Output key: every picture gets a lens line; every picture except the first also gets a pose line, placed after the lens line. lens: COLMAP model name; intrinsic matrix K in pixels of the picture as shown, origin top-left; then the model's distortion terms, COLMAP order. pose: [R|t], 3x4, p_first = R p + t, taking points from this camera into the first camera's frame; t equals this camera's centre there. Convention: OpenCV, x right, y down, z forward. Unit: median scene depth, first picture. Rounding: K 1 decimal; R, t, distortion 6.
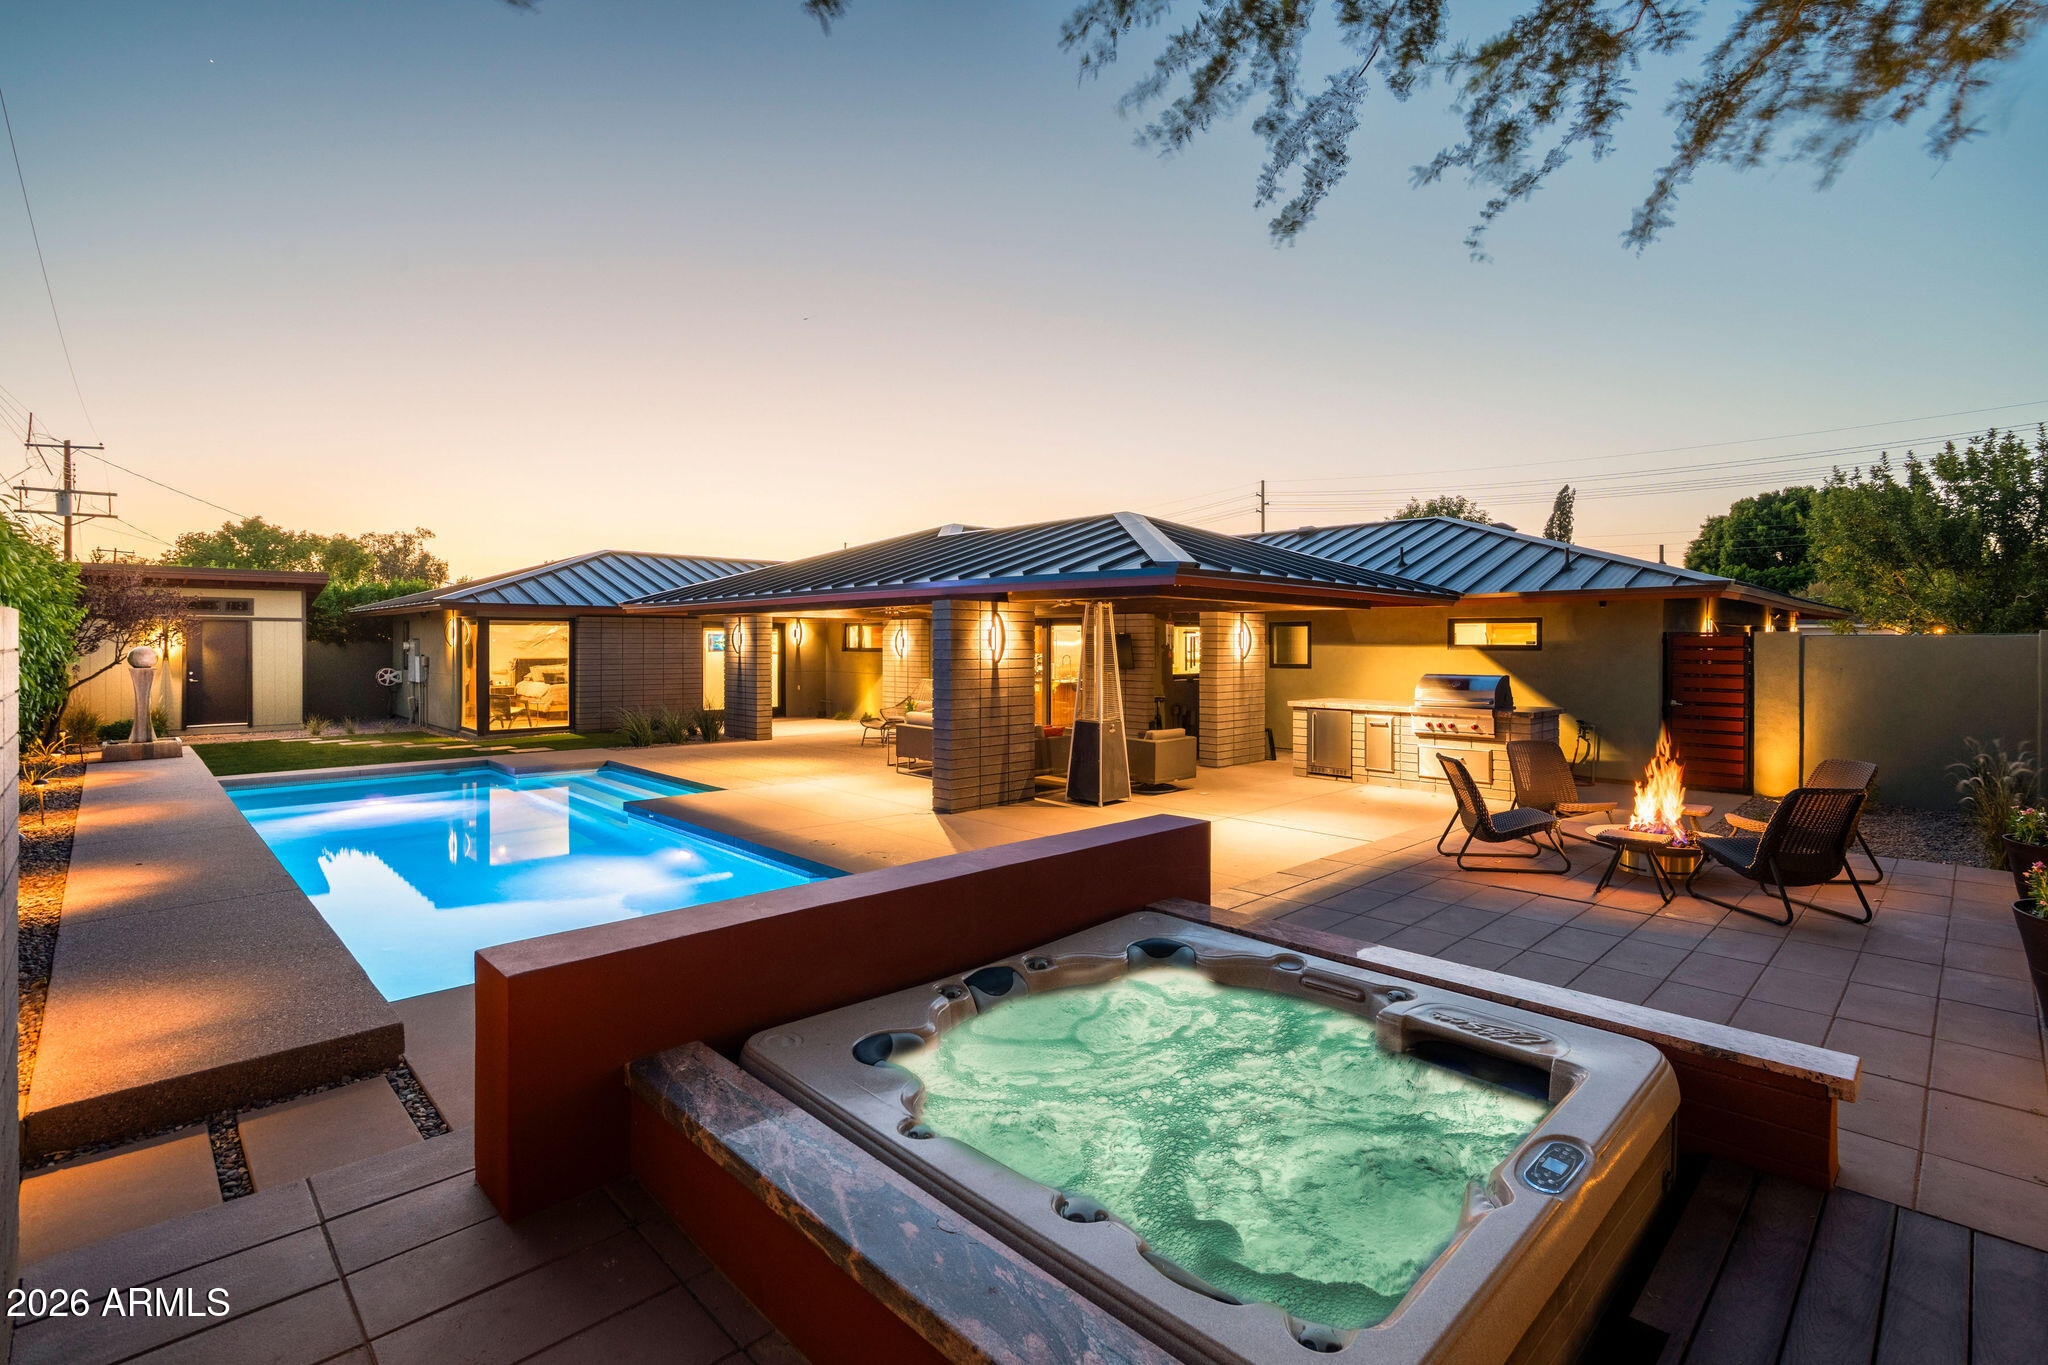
lens RADIAL K [[931.9, 0, 1015.9], [0, 931.9, 642.2], [0, 0, 1]] dist [-0.000189, 0.000062]
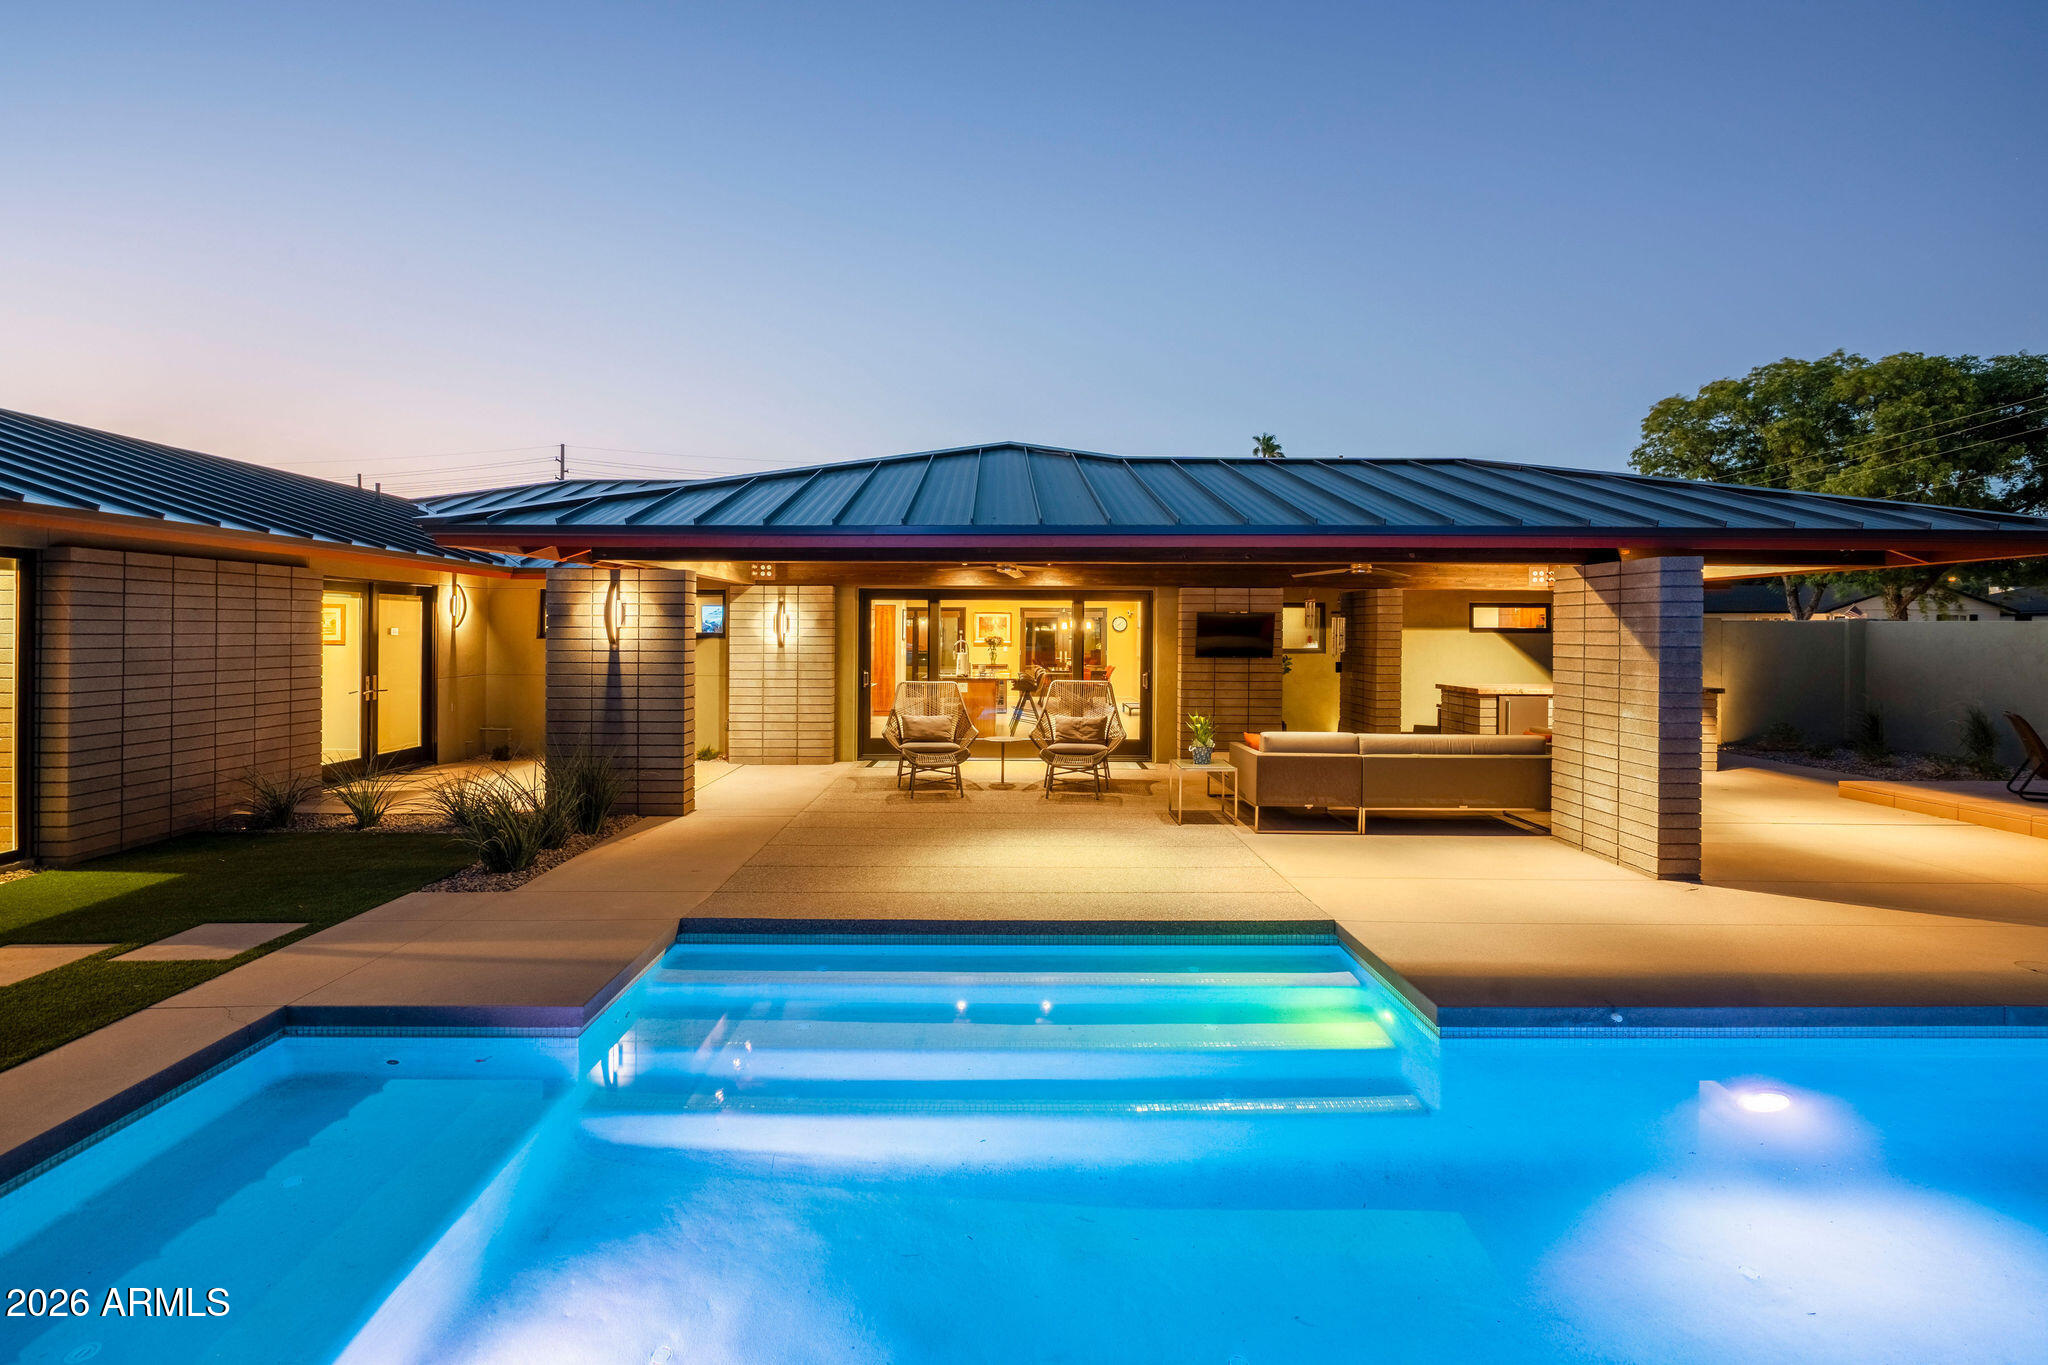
lens RADIAL K [[931.9, 0, 1015.9], [0, 931.9, 642.2], [0, 0, 1]] dist [-0.000189, 0.000062]
pose [[0.686714, -0.018308, 0.726697, -0.469652], [-0.007058, 0.999468, 0.031850, -0.007318], [-0.726893, -0.027001, 0.686219, 0.461220]]
